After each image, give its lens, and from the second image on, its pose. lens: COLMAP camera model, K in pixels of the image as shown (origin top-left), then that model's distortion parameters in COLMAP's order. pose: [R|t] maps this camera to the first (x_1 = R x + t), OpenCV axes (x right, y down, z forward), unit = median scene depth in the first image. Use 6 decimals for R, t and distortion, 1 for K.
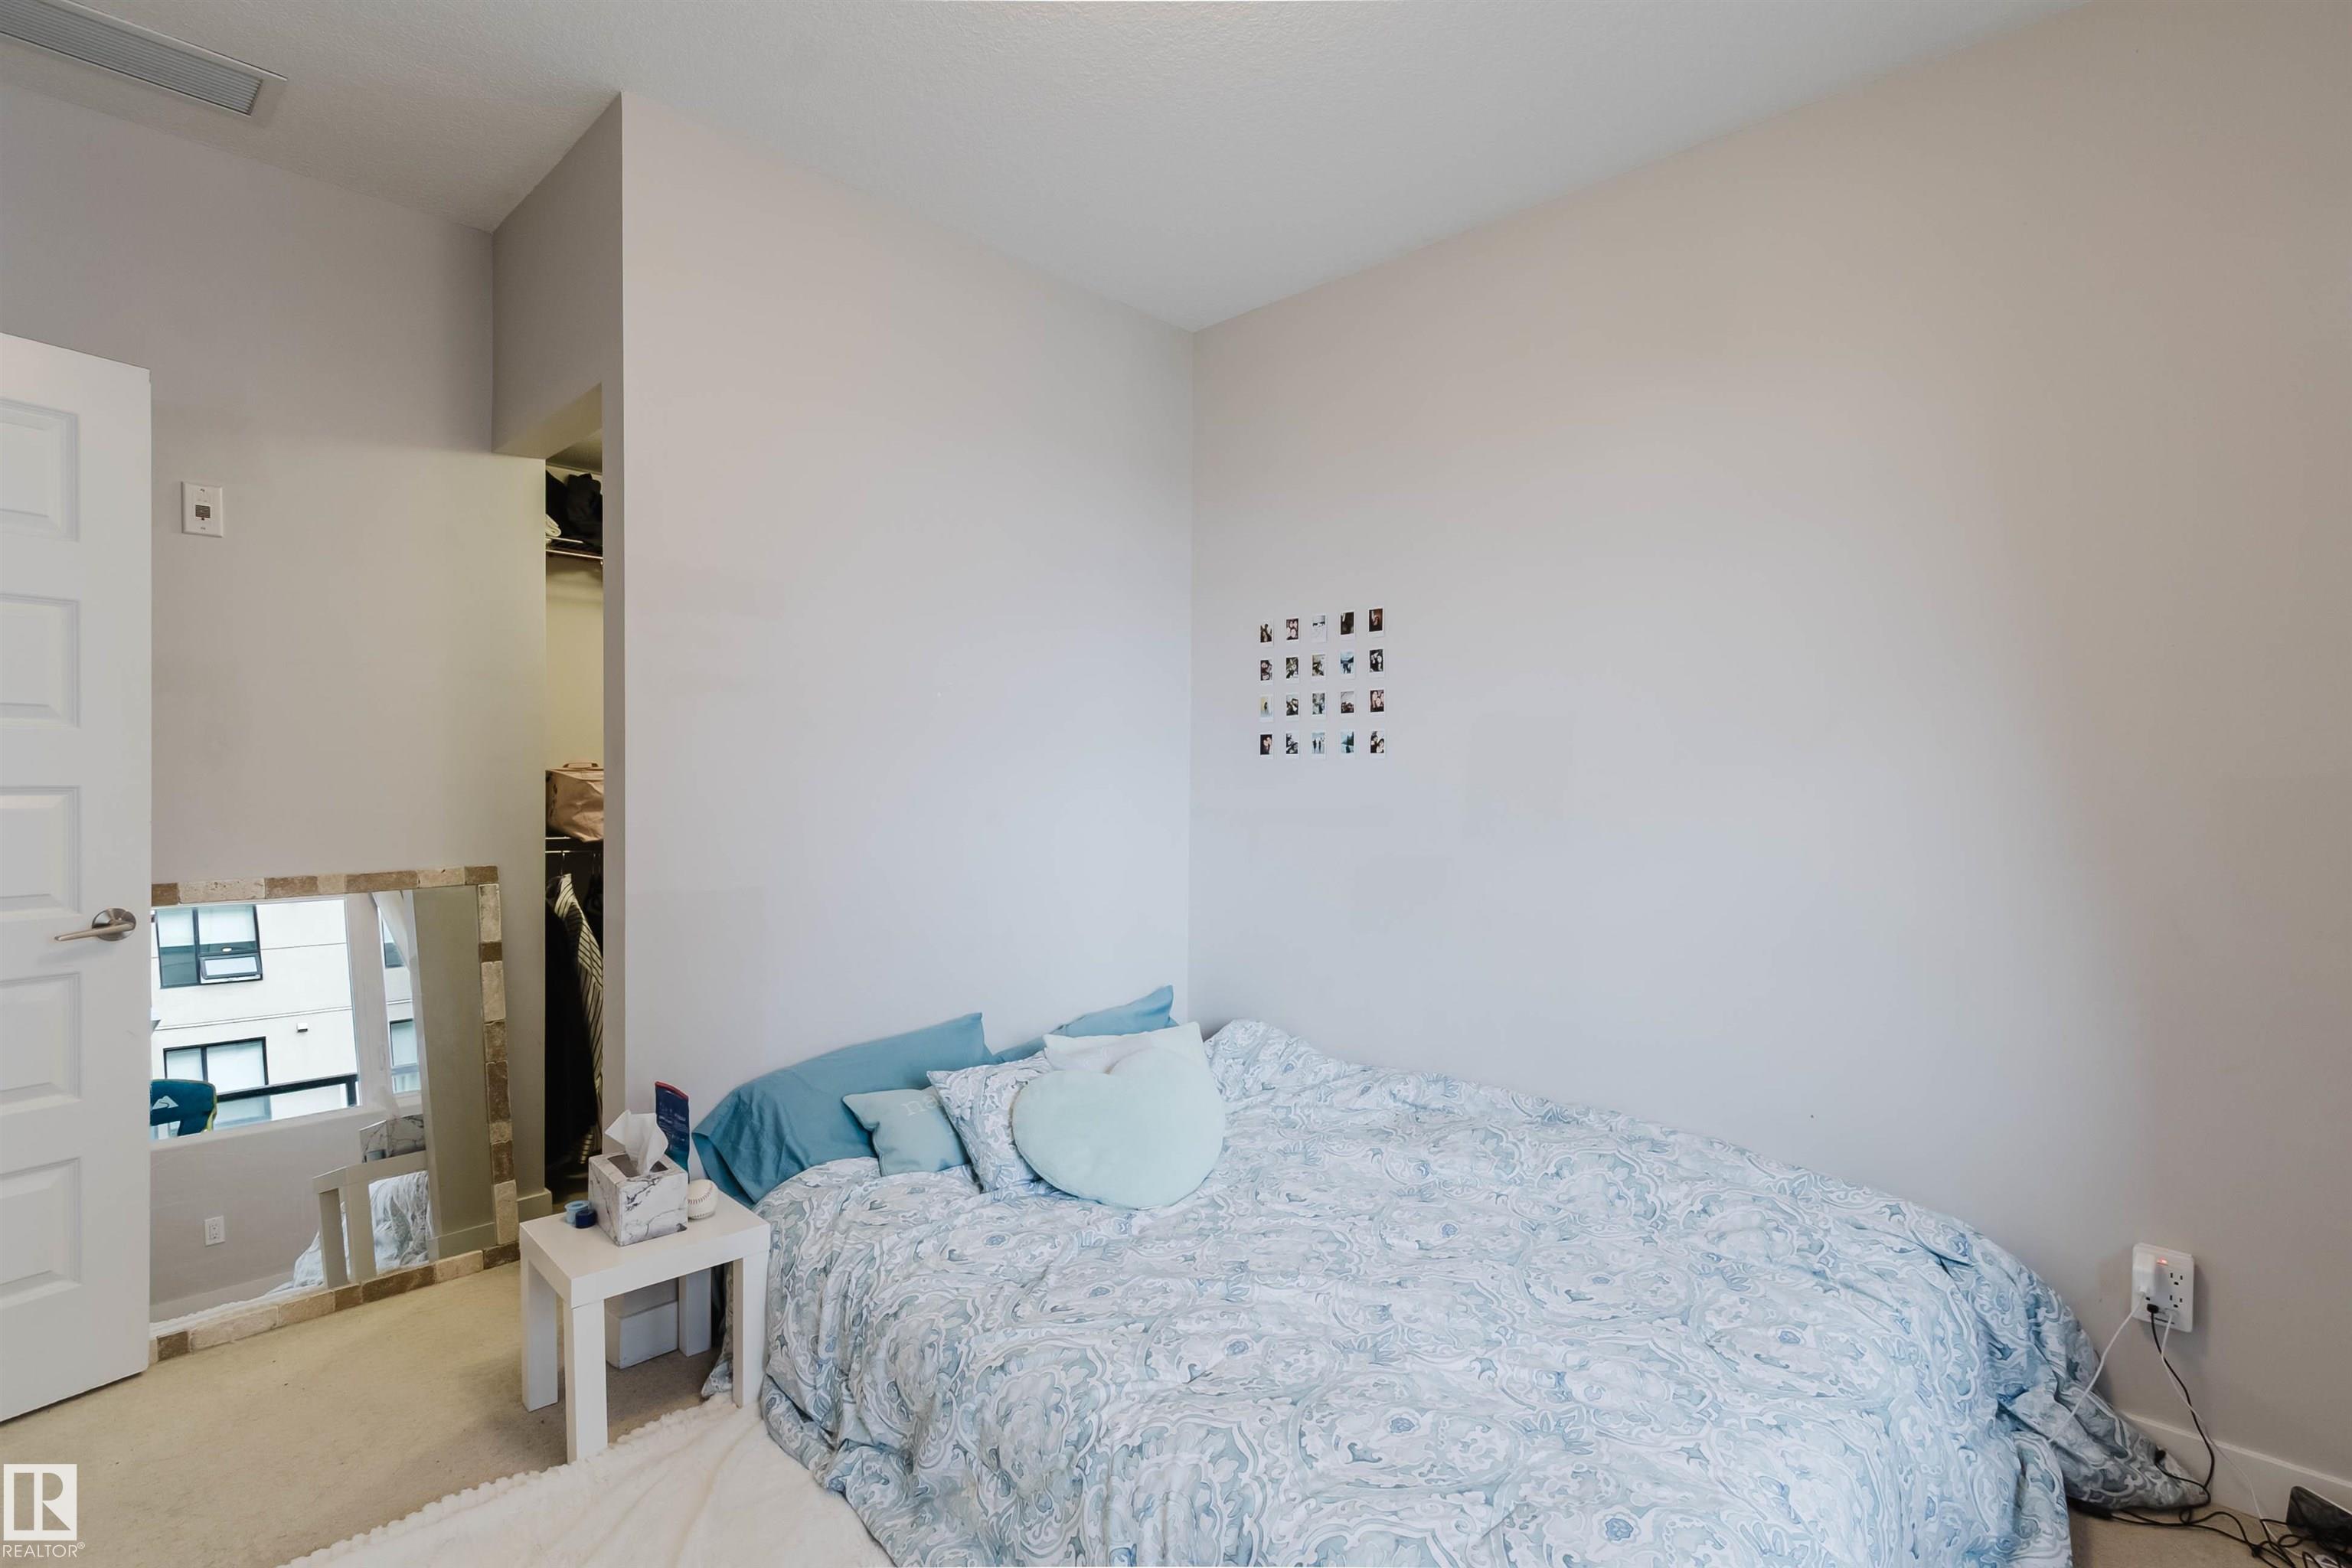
lens RADIAL K [[1072.9, 0, 1129.1], [0, 1072.9, 791.8], [0, 0, 1]] dist [0.005477, -0.002347]
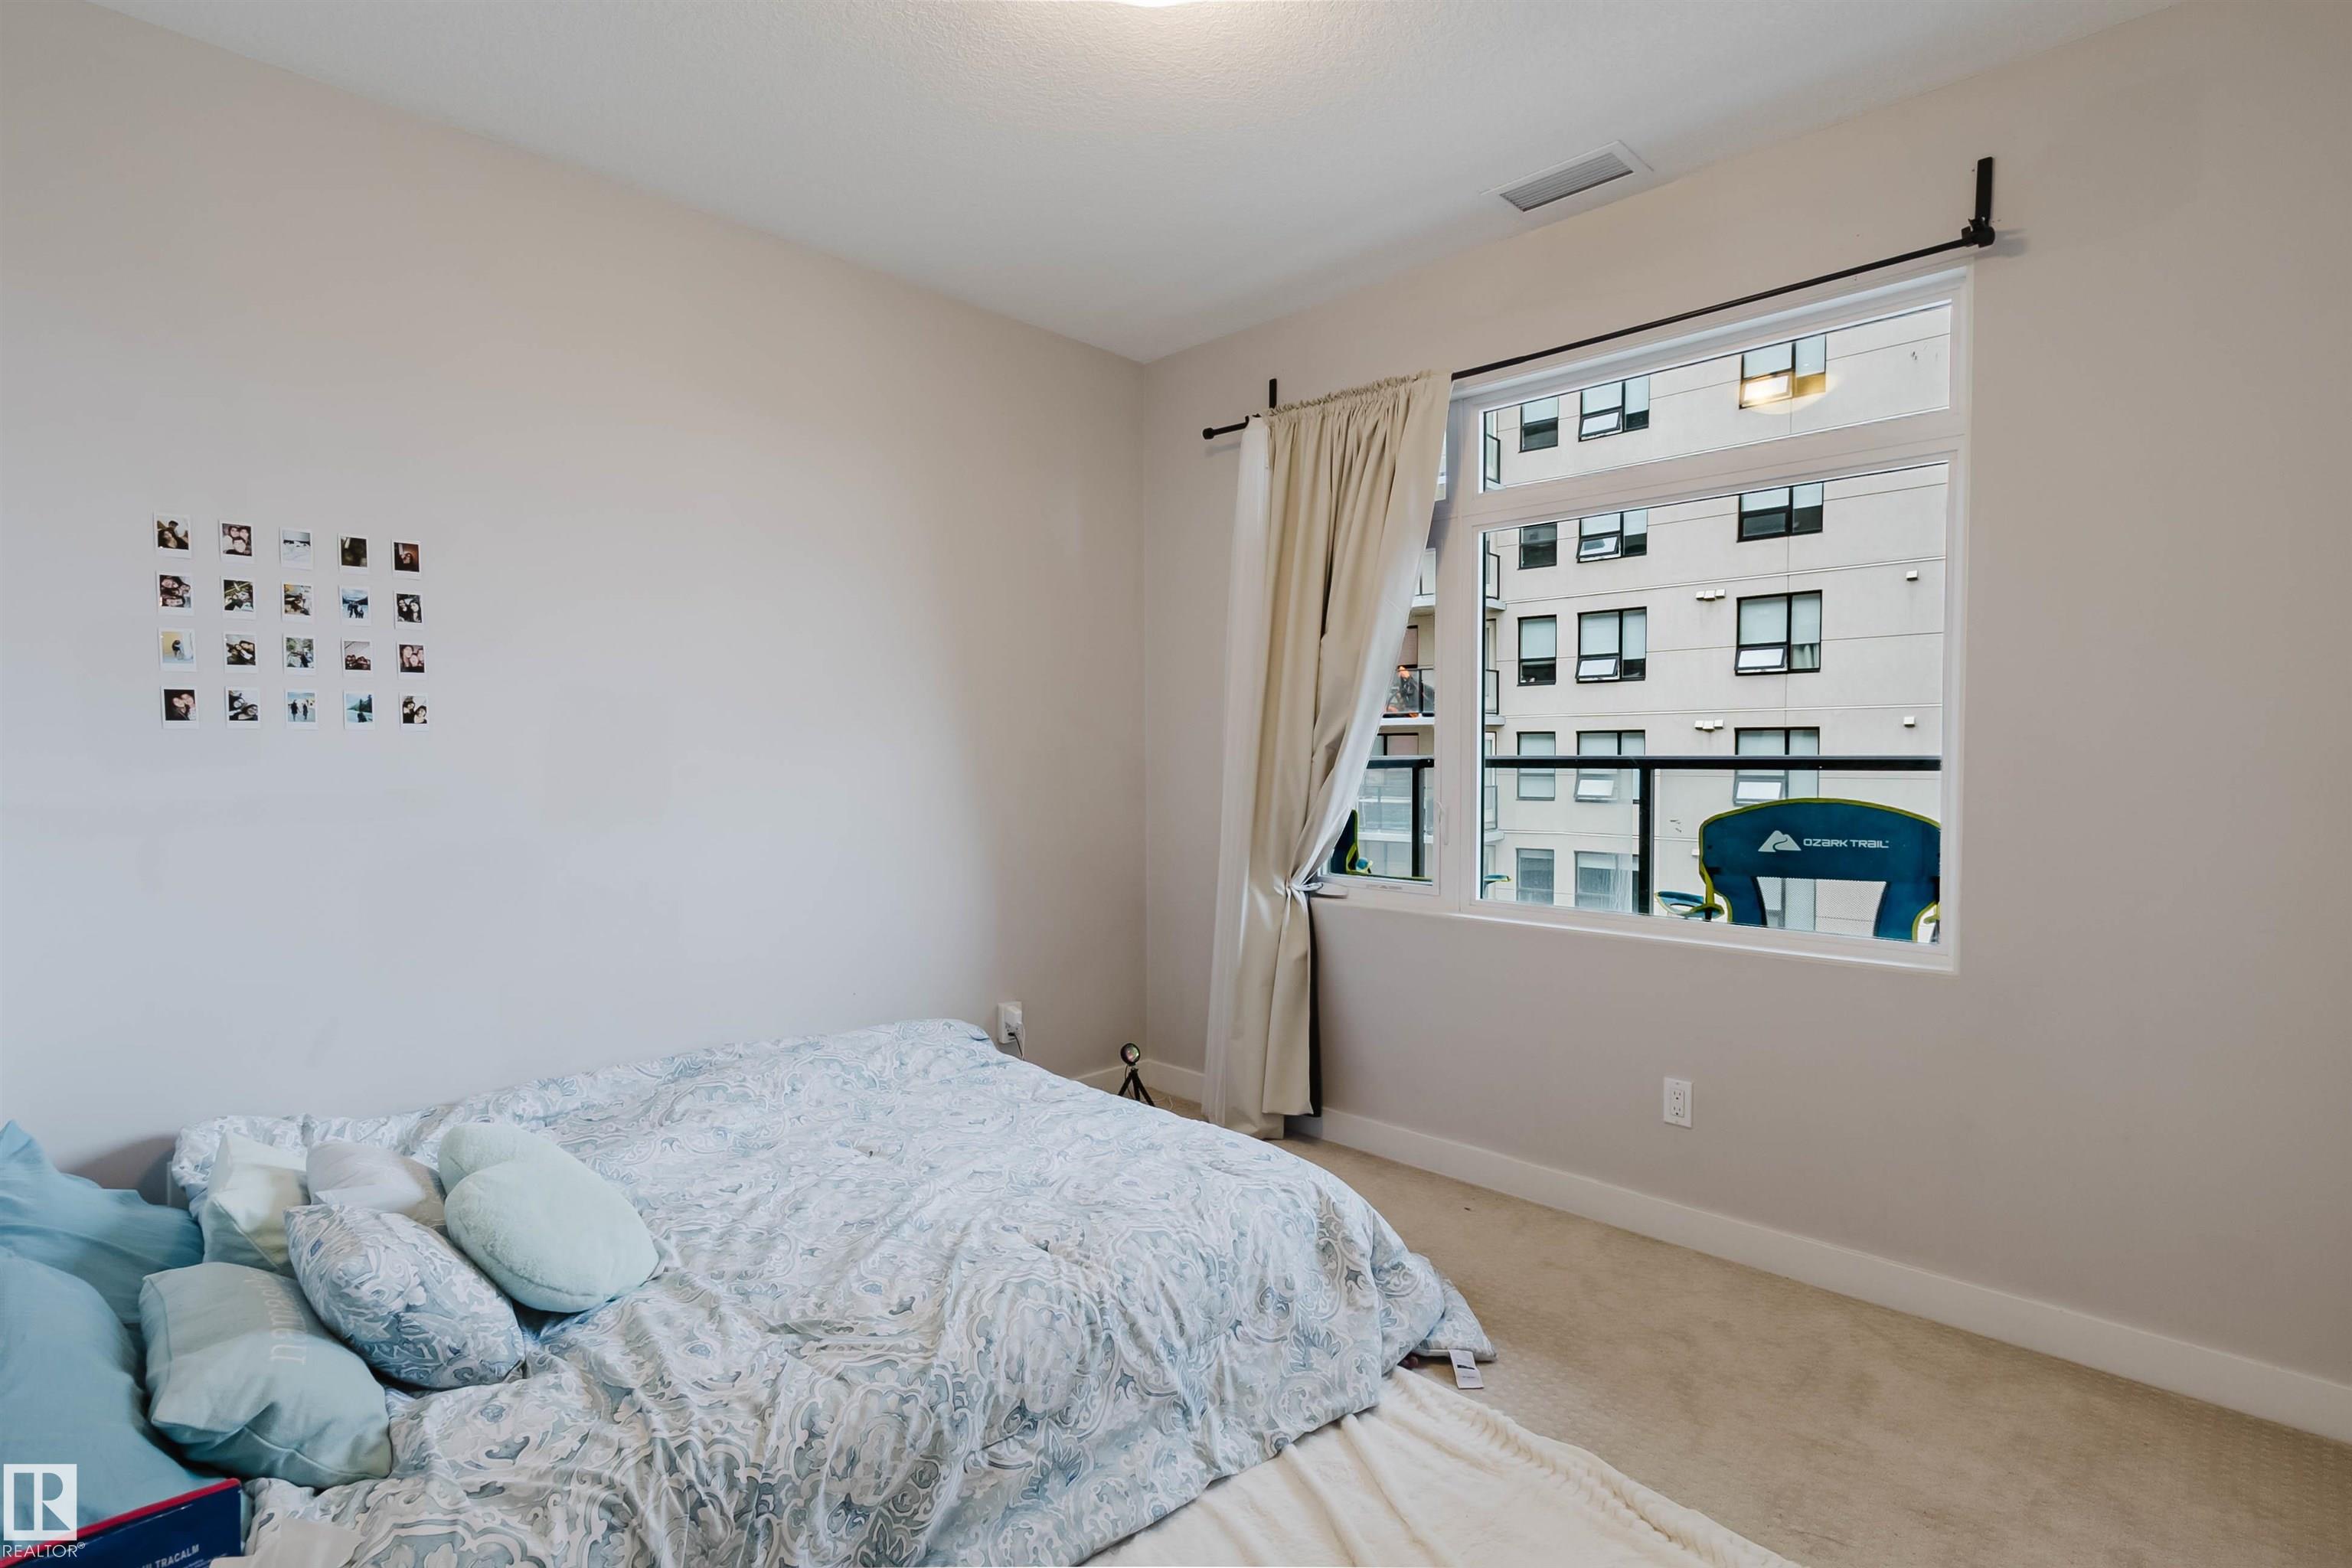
lens RADIAL K [[1072.9, 0, 1184.8], [0, 1072.9, 788.4], [0, 0, 1]] dist [0.005477, -0.002347]
pose [[0.036817, -0.040240, 0.998511, -0.542085], [0.017187, 0.999067, 0.039629, -0.009159], [-0.999174, 0.015703, 0.037474, 0.382319]]
